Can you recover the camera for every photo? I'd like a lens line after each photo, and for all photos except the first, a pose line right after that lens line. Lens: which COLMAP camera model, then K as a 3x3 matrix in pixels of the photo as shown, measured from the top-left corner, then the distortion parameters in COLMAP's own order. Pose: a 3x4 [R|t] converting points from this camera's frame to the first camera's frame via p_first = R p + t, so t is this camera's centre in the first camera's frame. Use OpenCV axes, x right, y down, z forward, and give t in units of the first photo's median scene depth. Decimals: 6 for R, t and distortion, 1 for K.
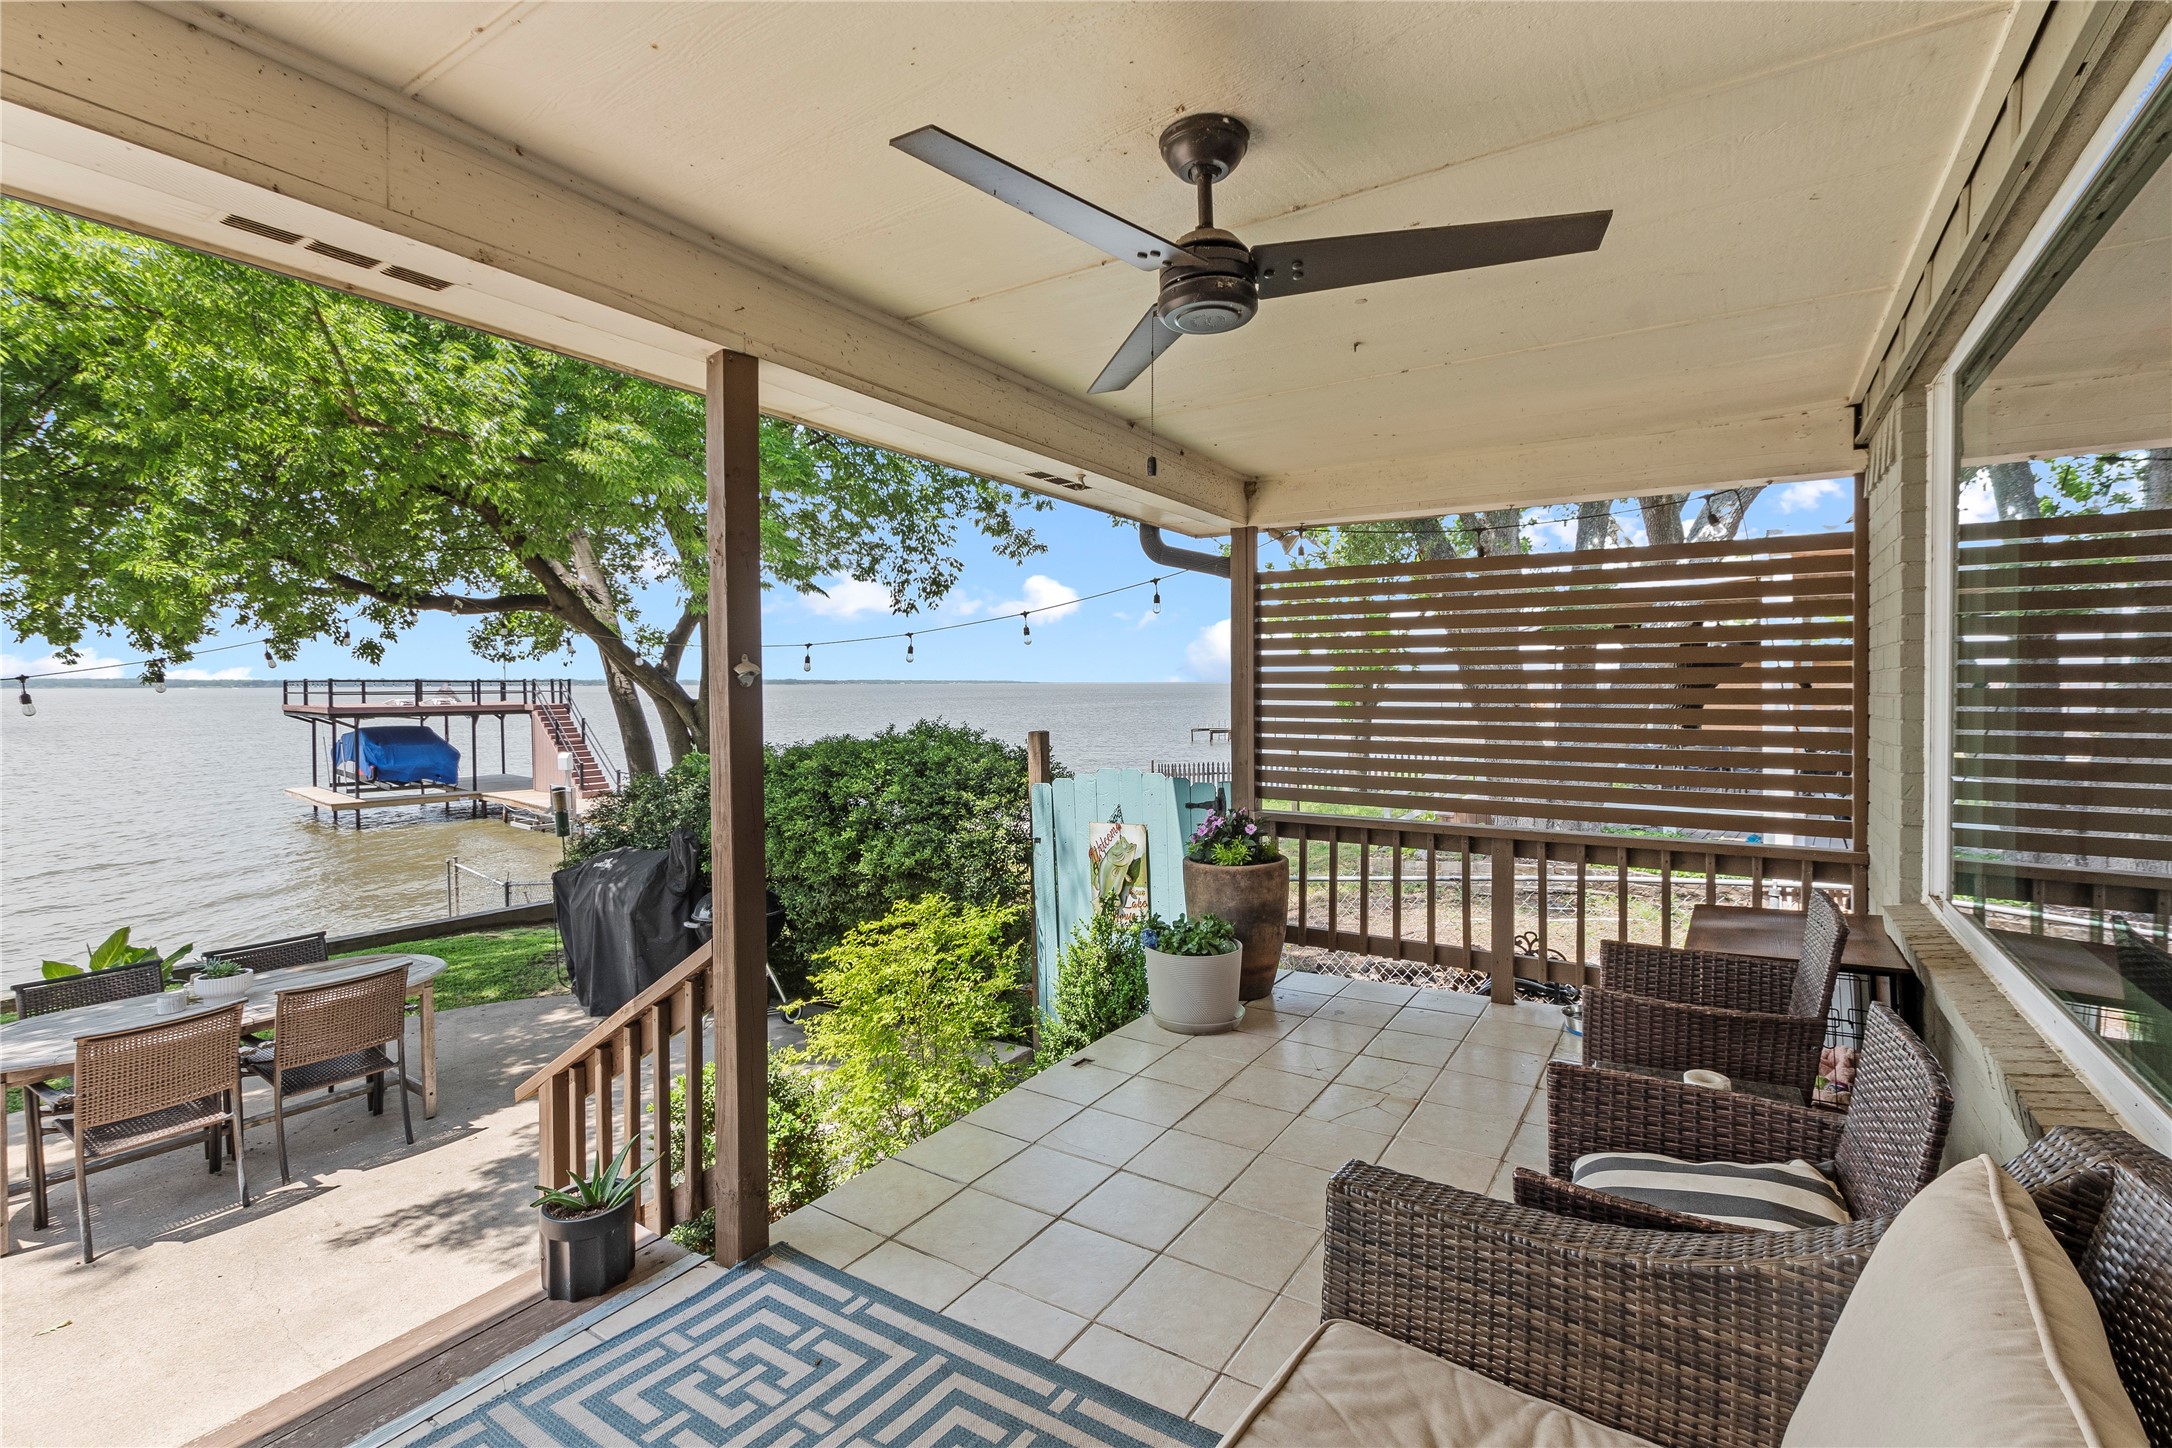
lens RADIAL K [[964.4, 0, 1098.7], [0, 964.4, 704.3], [0, 0, 1]] dist [-0.001832, -0.000739]
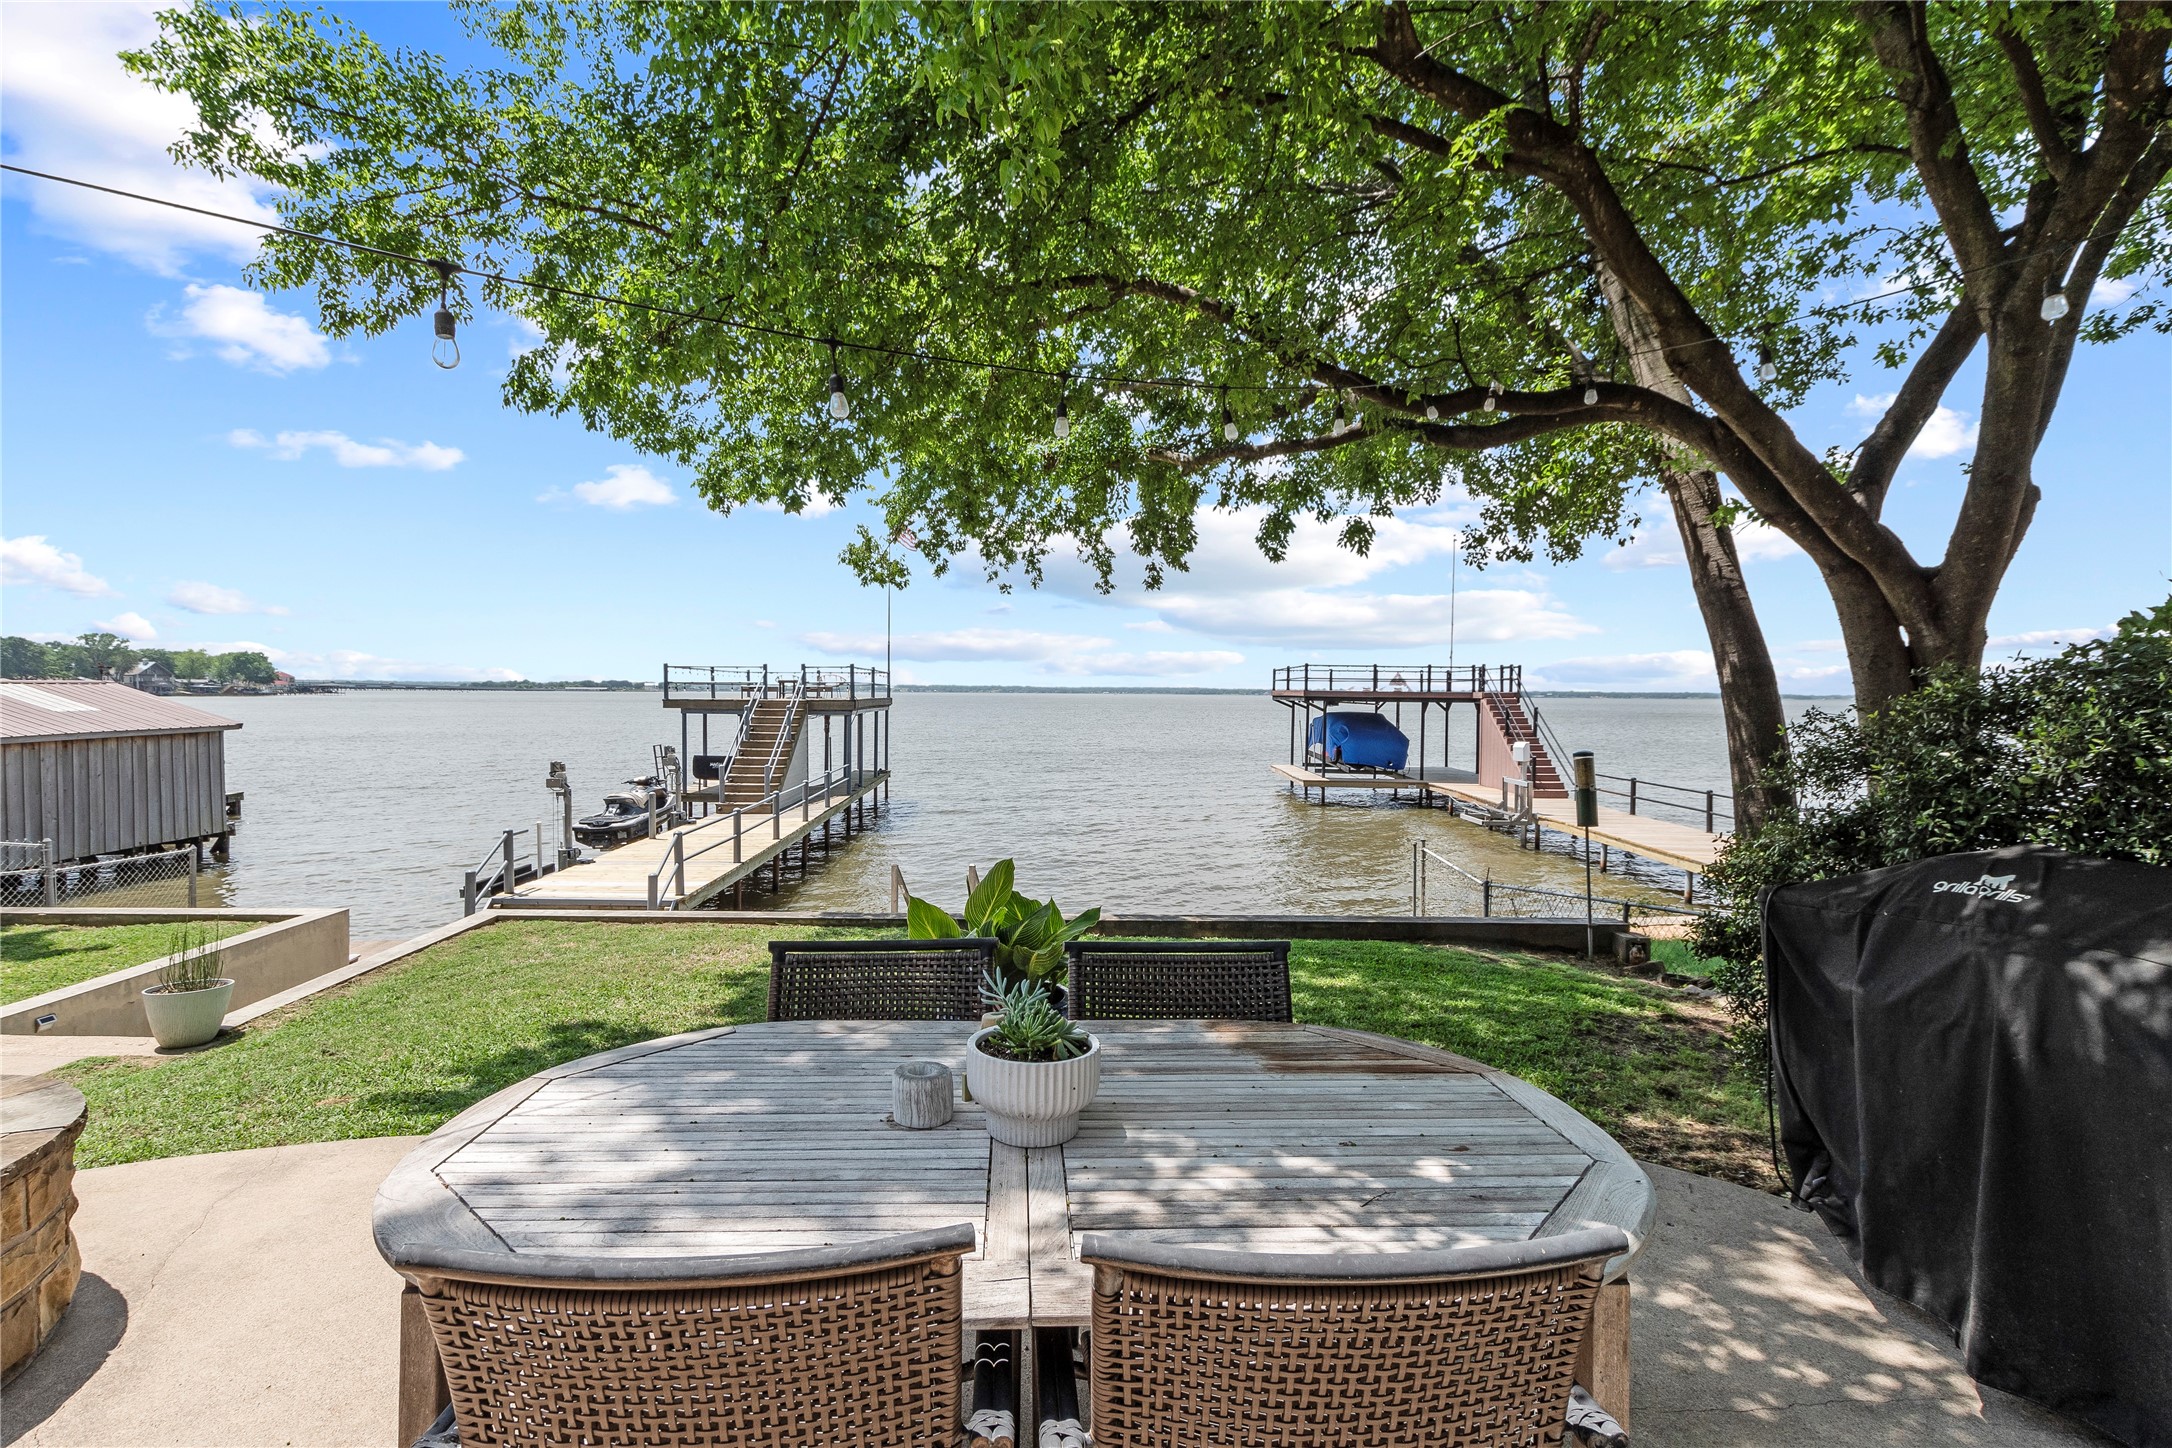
lens RADIAL K [[962.7, 0, 1066.8], [0, 962.7, 716.9], [0, 0, 1]] dist [0.000372, -0.000221]
pose [[0.608948, 0.029475, -0.792662, -0.097632], [-0.030694, 0.999437, 0.013584, 0.024680], [0.792616, 0.016057, 0.609510, 0.121524]]
